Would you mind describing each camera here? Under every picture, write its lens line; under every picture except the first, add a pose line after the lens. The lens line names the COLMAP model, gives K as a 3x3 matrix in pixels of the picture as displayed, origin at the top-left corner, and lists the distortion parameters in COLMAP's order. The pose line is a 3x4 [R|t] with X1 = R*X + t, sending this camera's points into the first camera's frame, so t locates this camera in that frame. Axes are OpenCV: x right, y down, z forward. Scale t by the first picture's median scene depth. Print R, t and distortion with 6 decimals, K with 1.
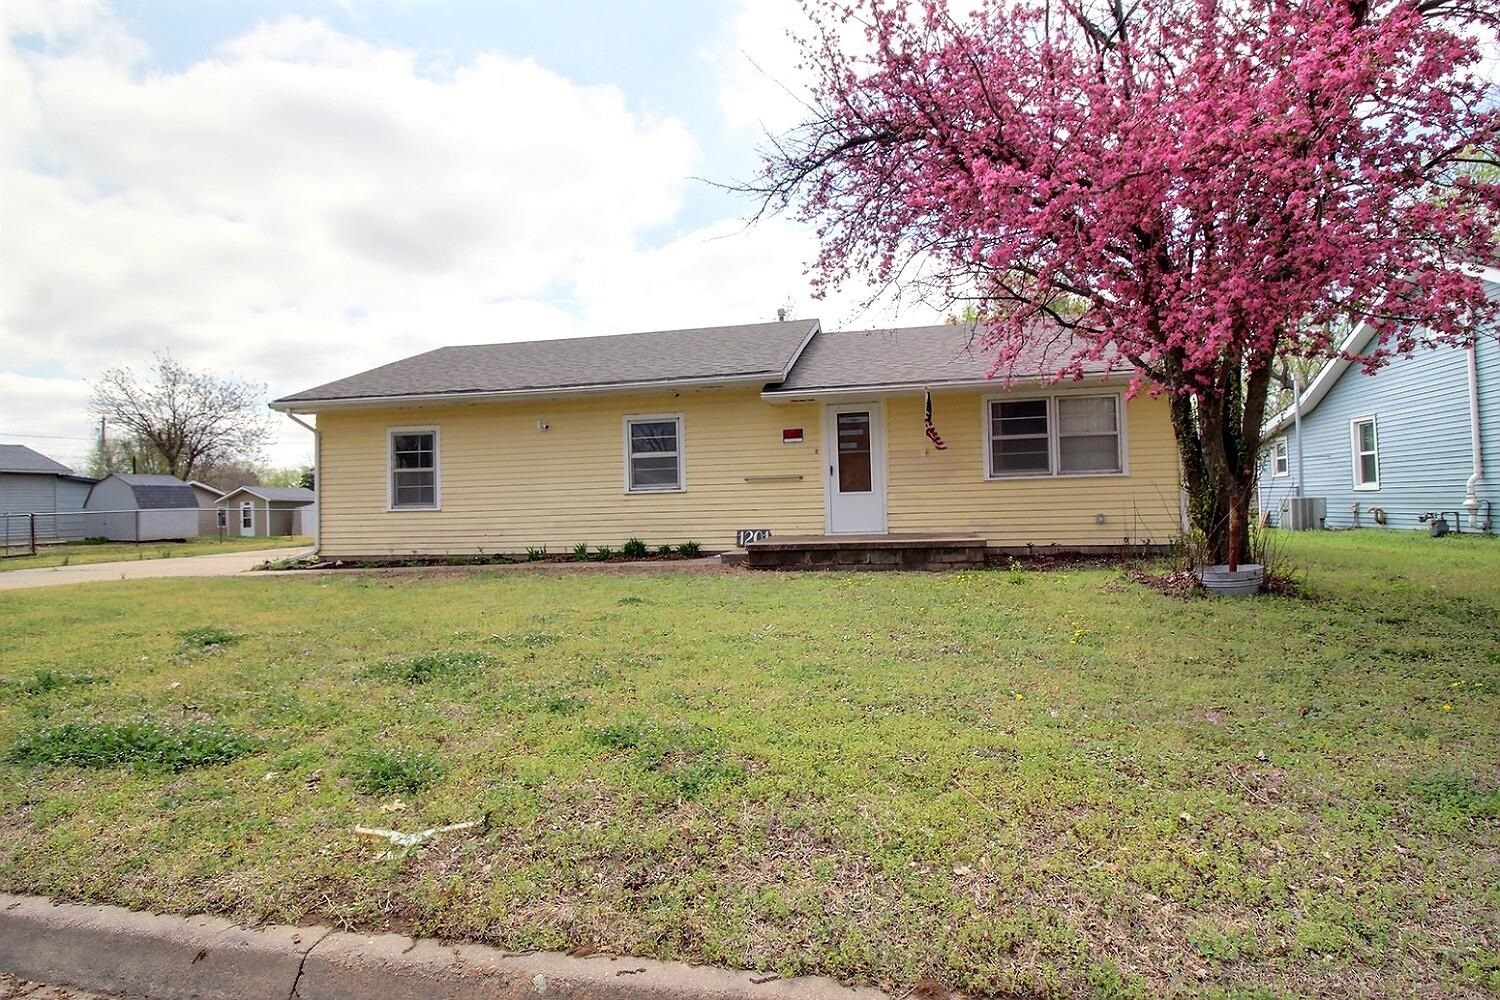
lens RADIAL K [[713.0, 0, 759.6], [0, 713.0, 484.8], [0, 0, 1]] dist [-0.002568, -0.001818]
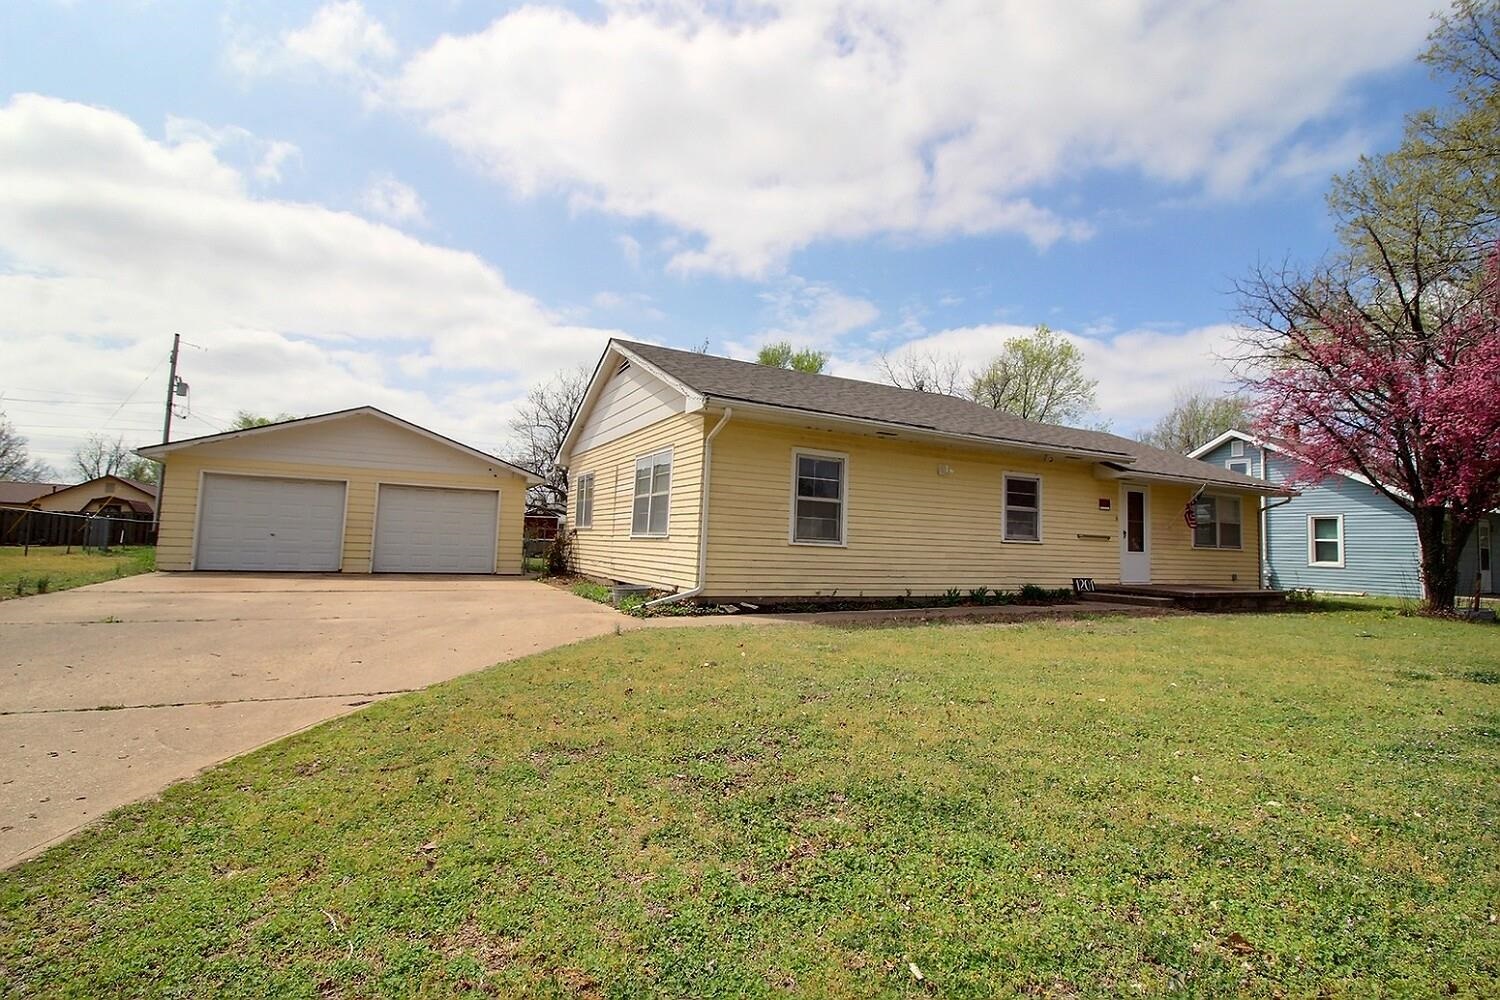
lens RADIAL K [[693.2, 0, 747.4], [0, 693.2, 482.2], [0, 0, 1]] dist [0.000007, 0.000008]
pose [[0.782018, 0.107935, 0.613839, -1.169293], [-0.072304, 0.993952, -0.082658, 0.038025], [-0.619048, 0.020257, 0.785092, 0.411253]]
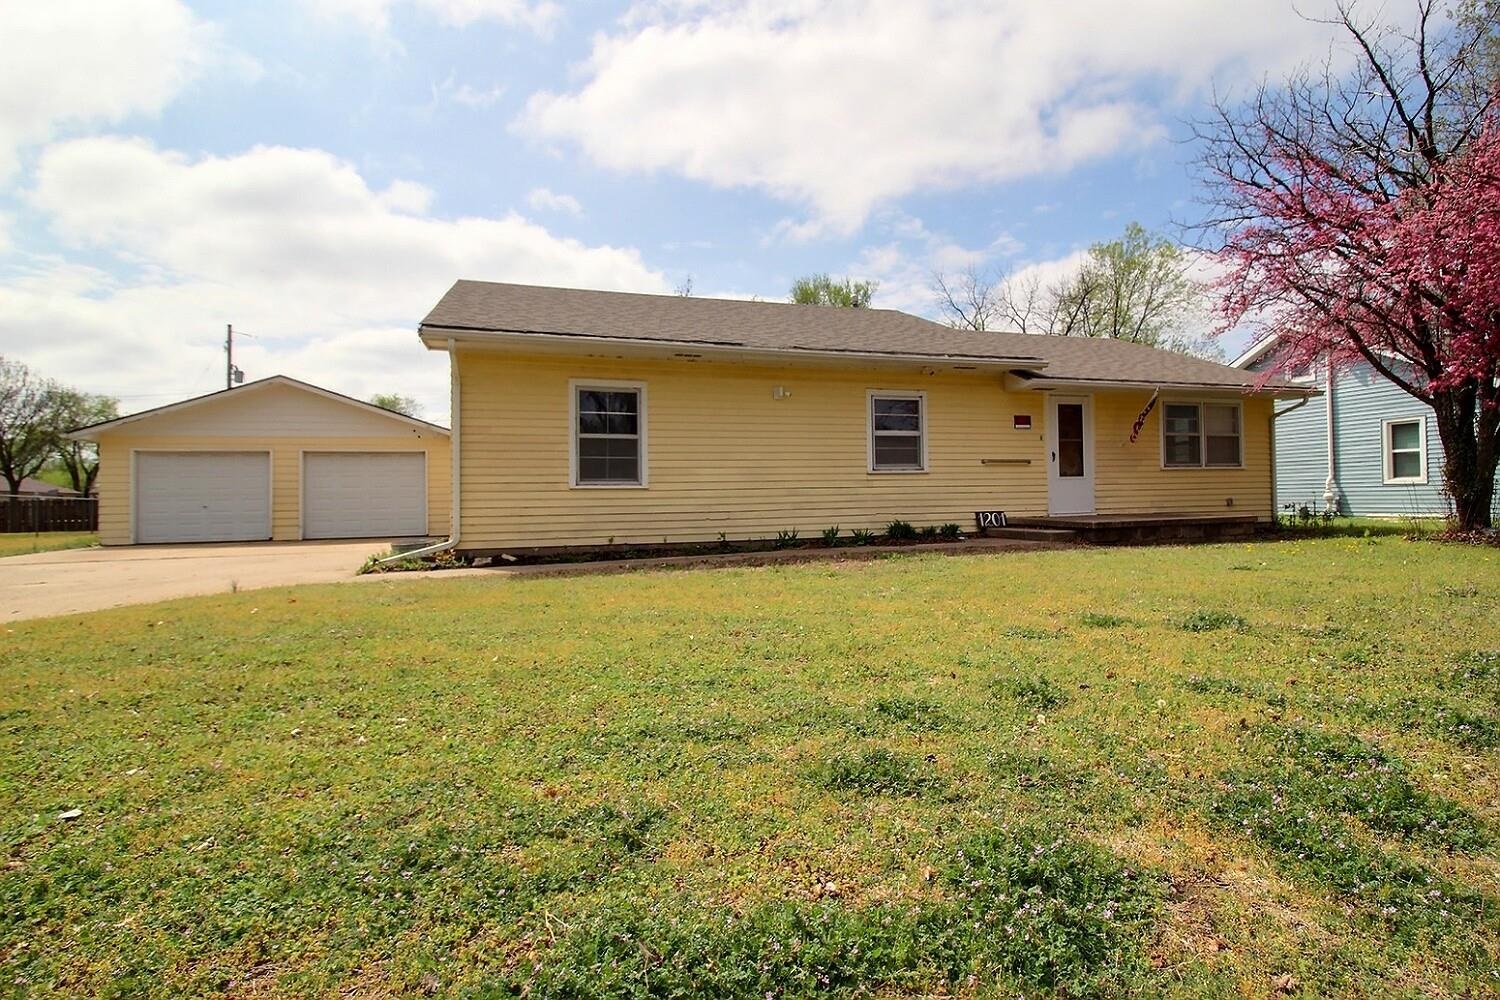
lens RADIAL K [[713.0, 0, 759.6], [0, 713.0, 484.8], [0, 0, 1]] dist [-0.002568, -0.001818]
pose [[0.879372, 0.020357, 0.475699, -0.765568], [-0.020008, 0.999783, -0.005798, 0.036299], [-0.475714, -0.004419, 0.879589, 0.251505]]
